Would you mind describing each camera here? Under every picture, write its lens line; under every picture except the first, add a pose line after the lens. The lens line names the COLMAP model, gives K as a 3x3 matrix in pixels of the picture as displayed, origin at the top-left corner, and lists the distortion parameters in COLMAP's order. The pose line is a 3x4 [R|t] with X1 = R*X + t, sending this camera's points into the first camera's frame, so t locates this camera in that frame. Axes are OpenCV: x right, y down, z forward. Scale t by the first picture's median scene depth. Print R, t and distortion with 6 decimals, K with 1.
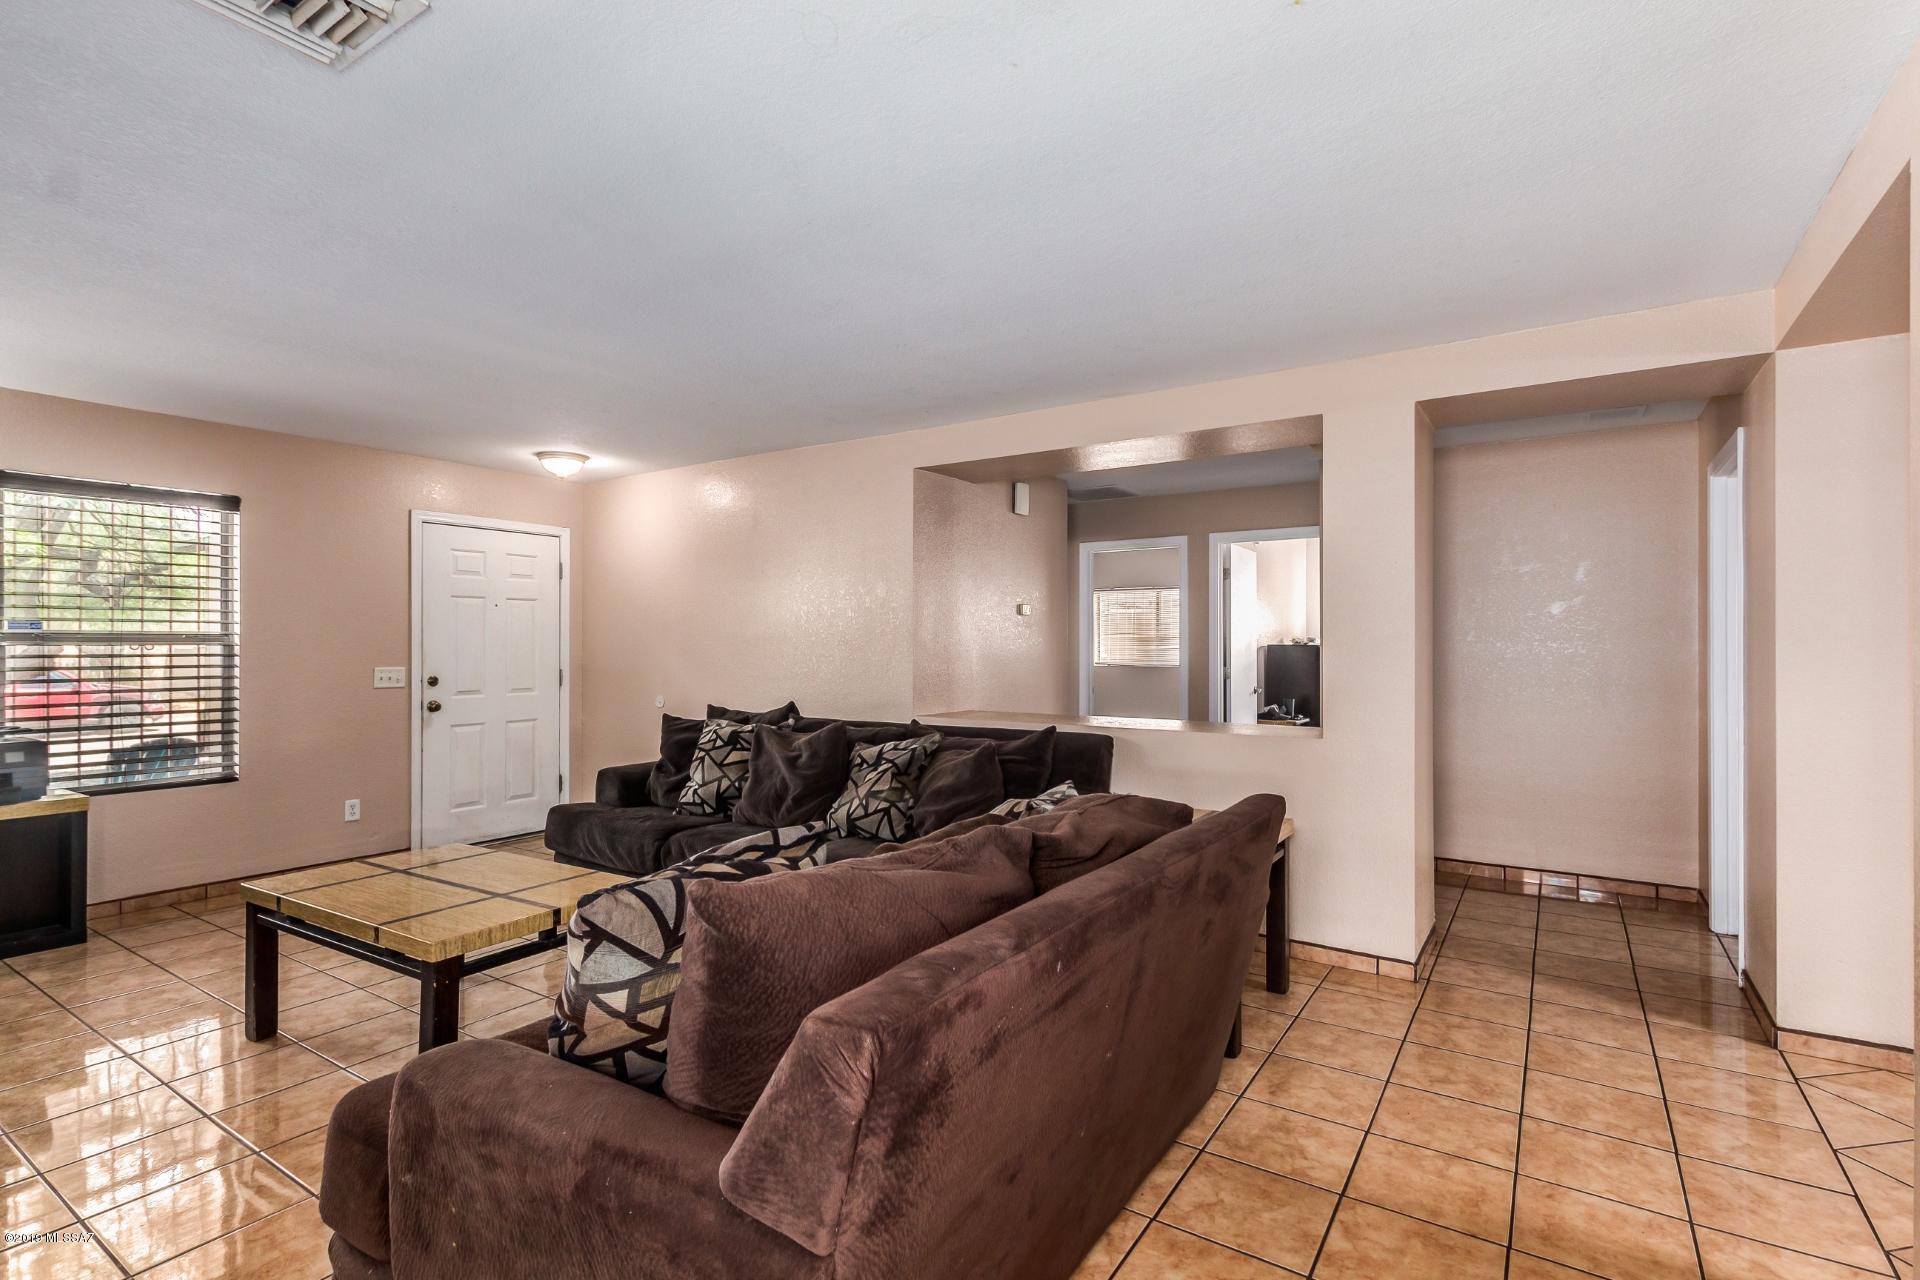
lens RADIAL K [[904.1, 0, 959.6], [0, 904.1, 660.6], [0, 0, 1]] dist [0.004540, 0.000232]
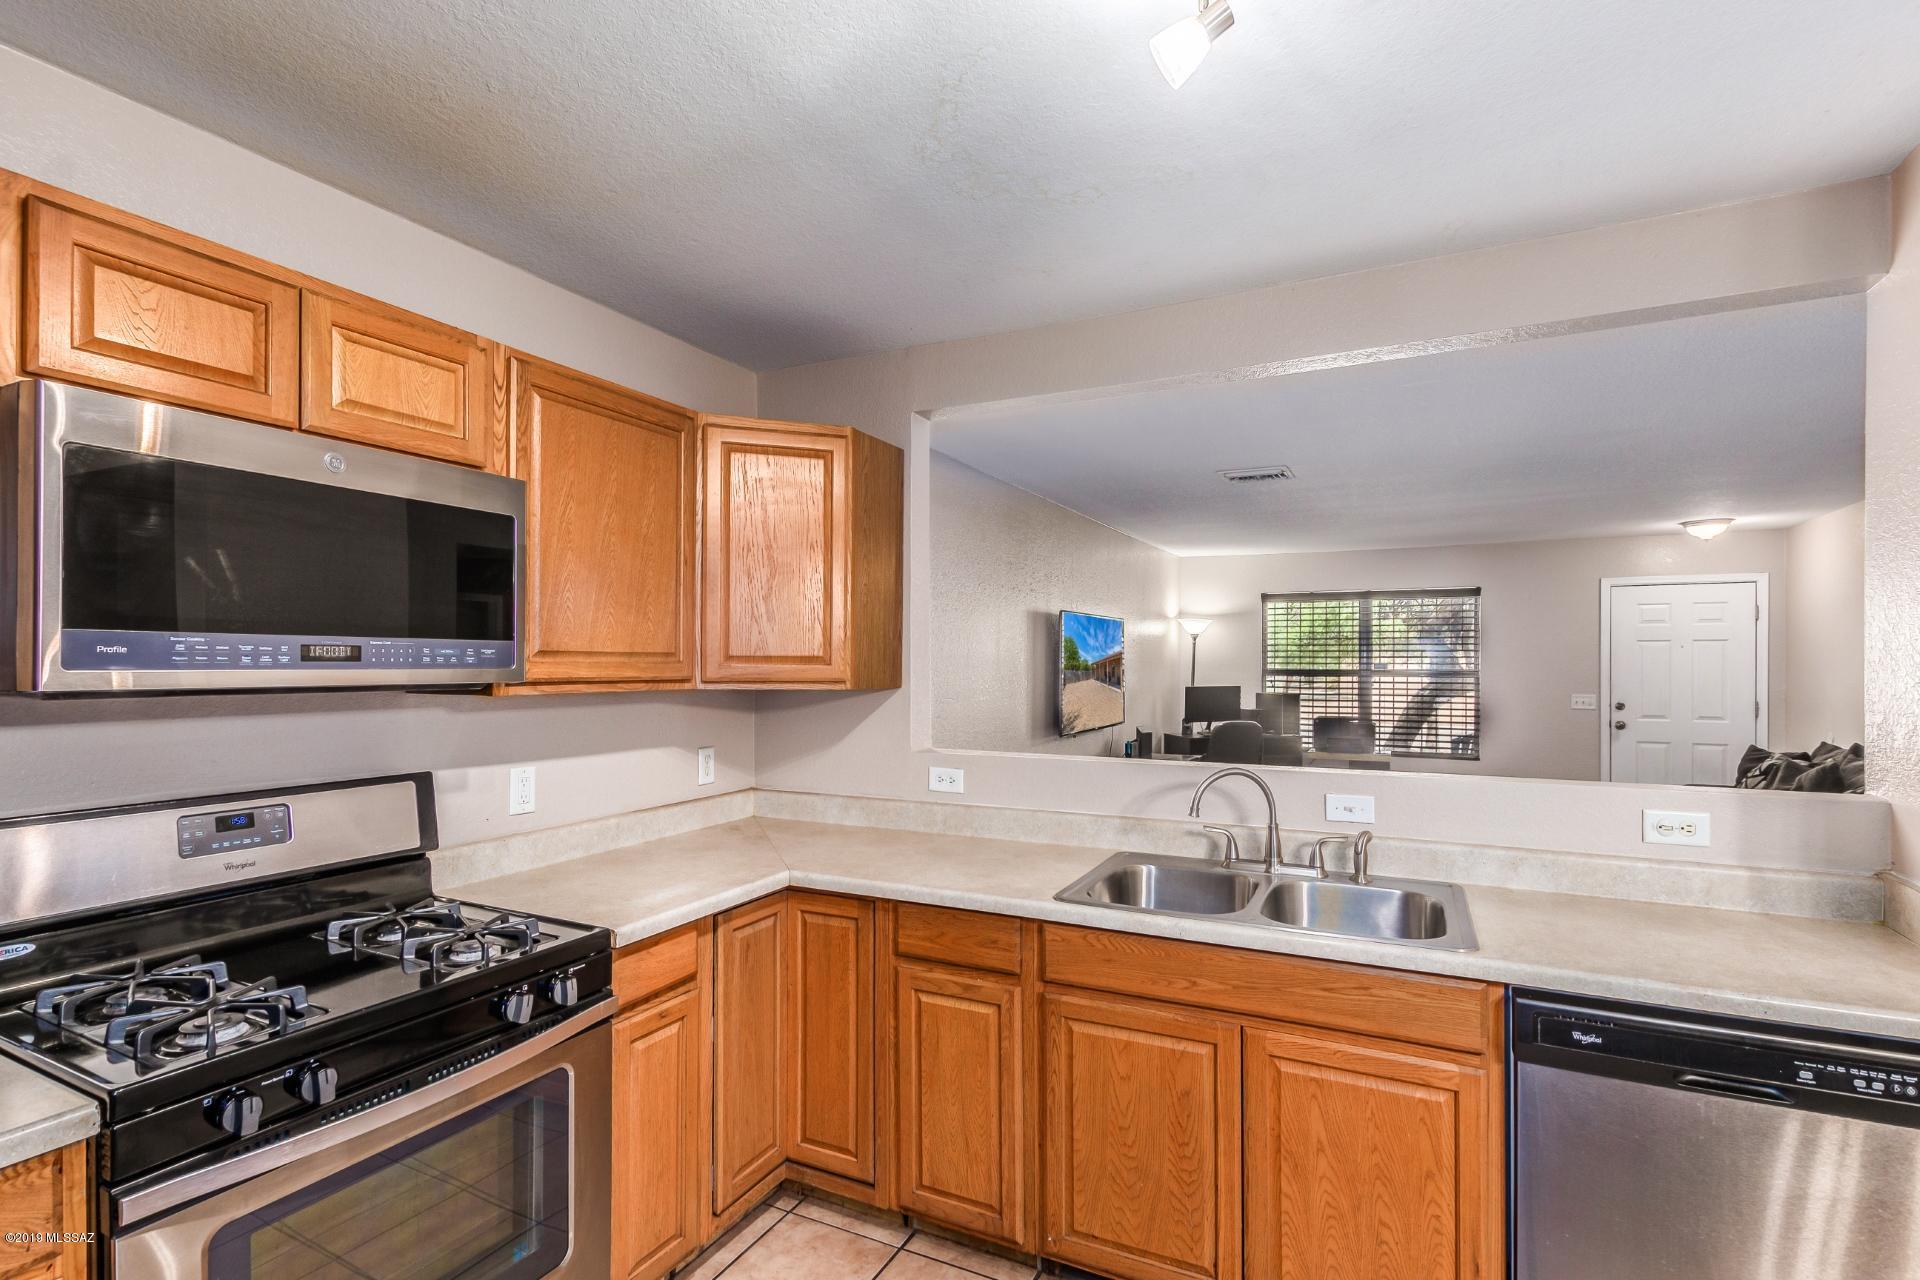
lens RADIAL K [[904.1, 0, 959.6], [0, 904.1, 660.6], [0, 0, 1]] dist [0.004540, 0.000232]
pose [[0.119885, -0.000562, -0.992788, 0.630075], [-0.018211, 0.999830, -0.002765, -0.023222], [0.992621, 0.018411, 0.119855, -0.110091]]
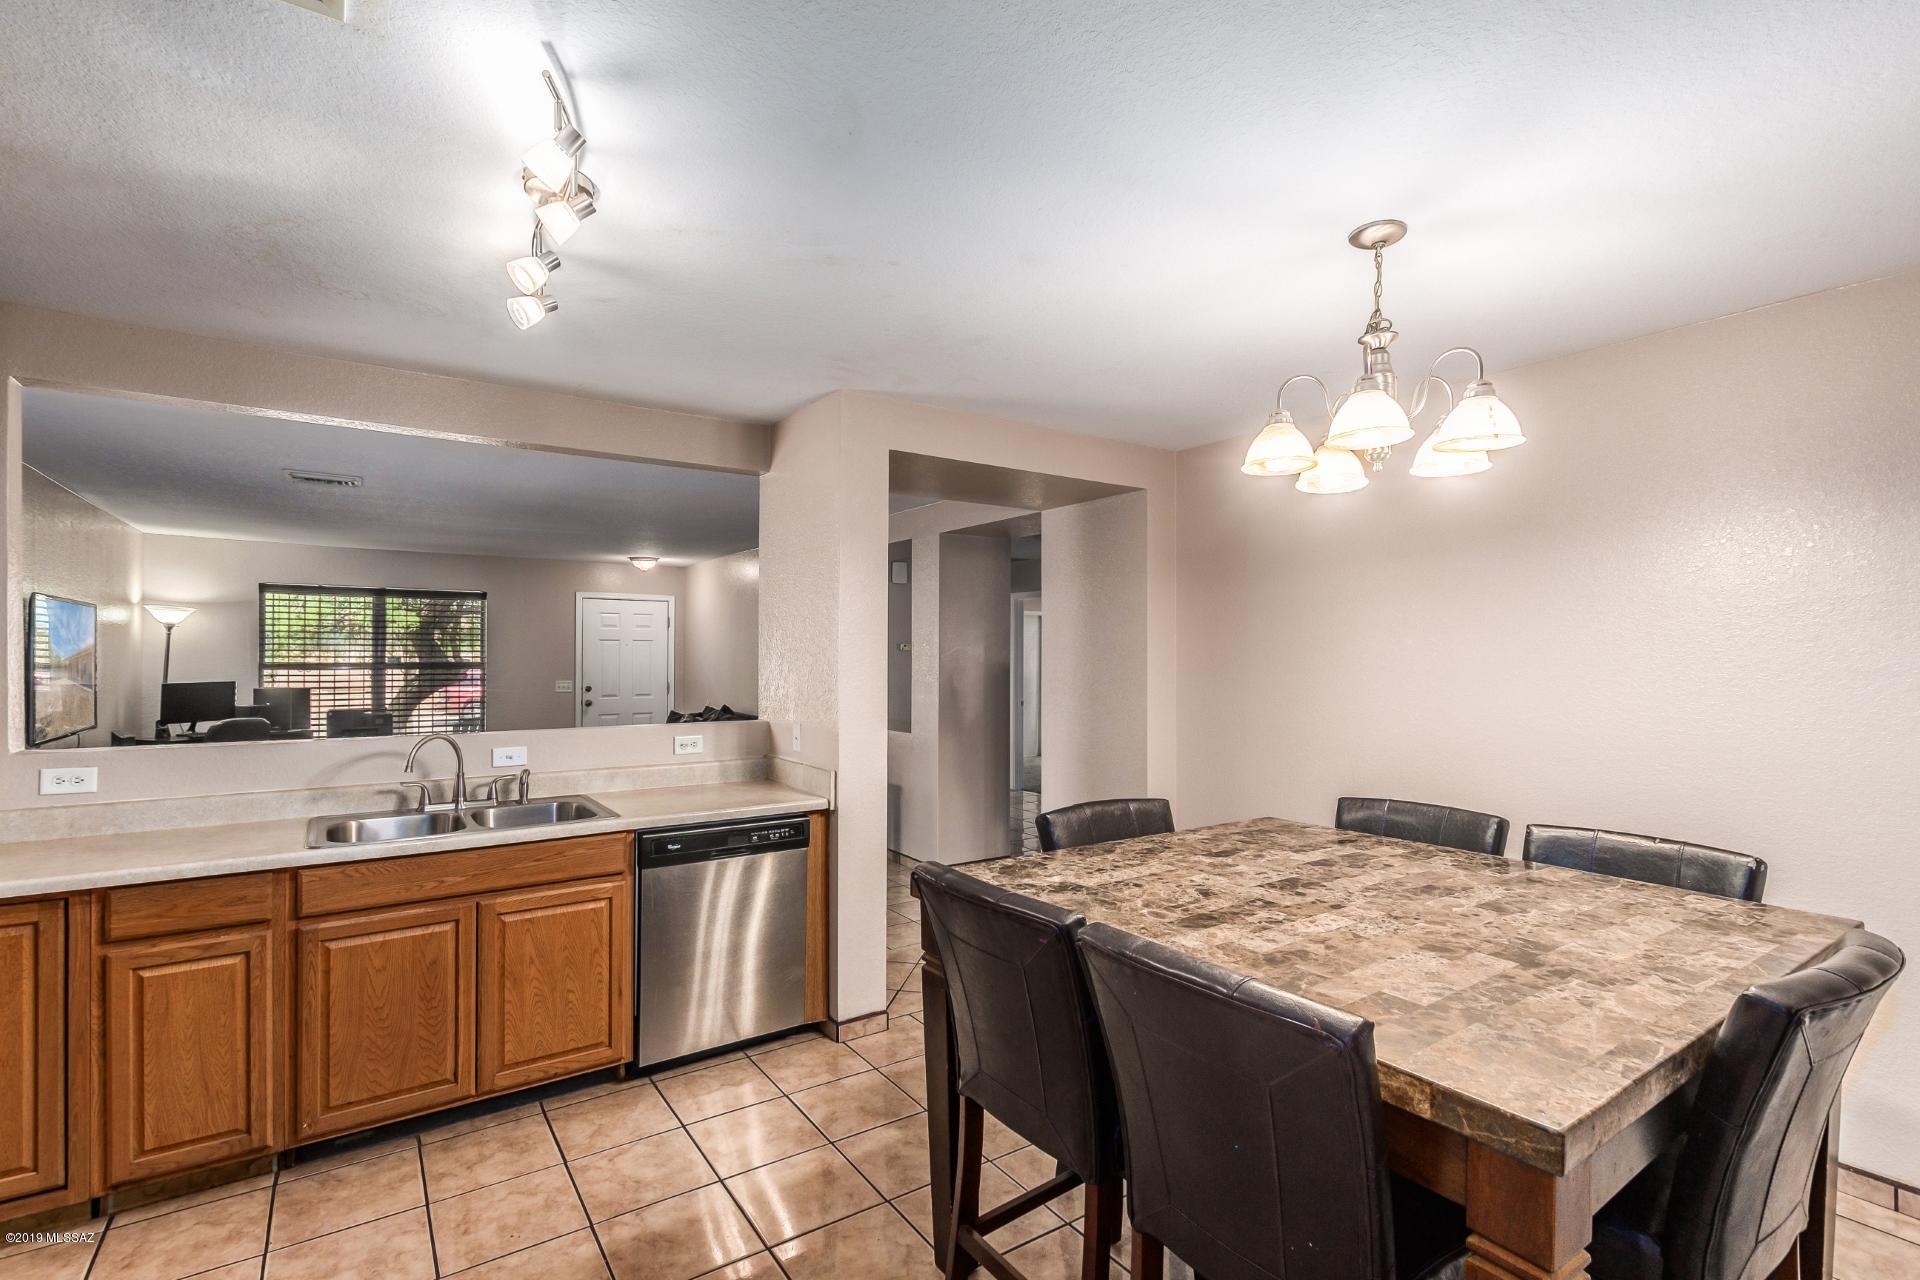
lens RADIAL K [[885.1, 0, 958.7], [0, 885.1, 630.6], [0, 0, 1]] dist [0.000650, -0.000074]
pose [[0.929198, -0.009027, -0.369473, 0.743709], [-0.008295, 0.998940, -0.045268, -0.019034], [0.369490, 0.045127, 0.928138, -0.338964]]
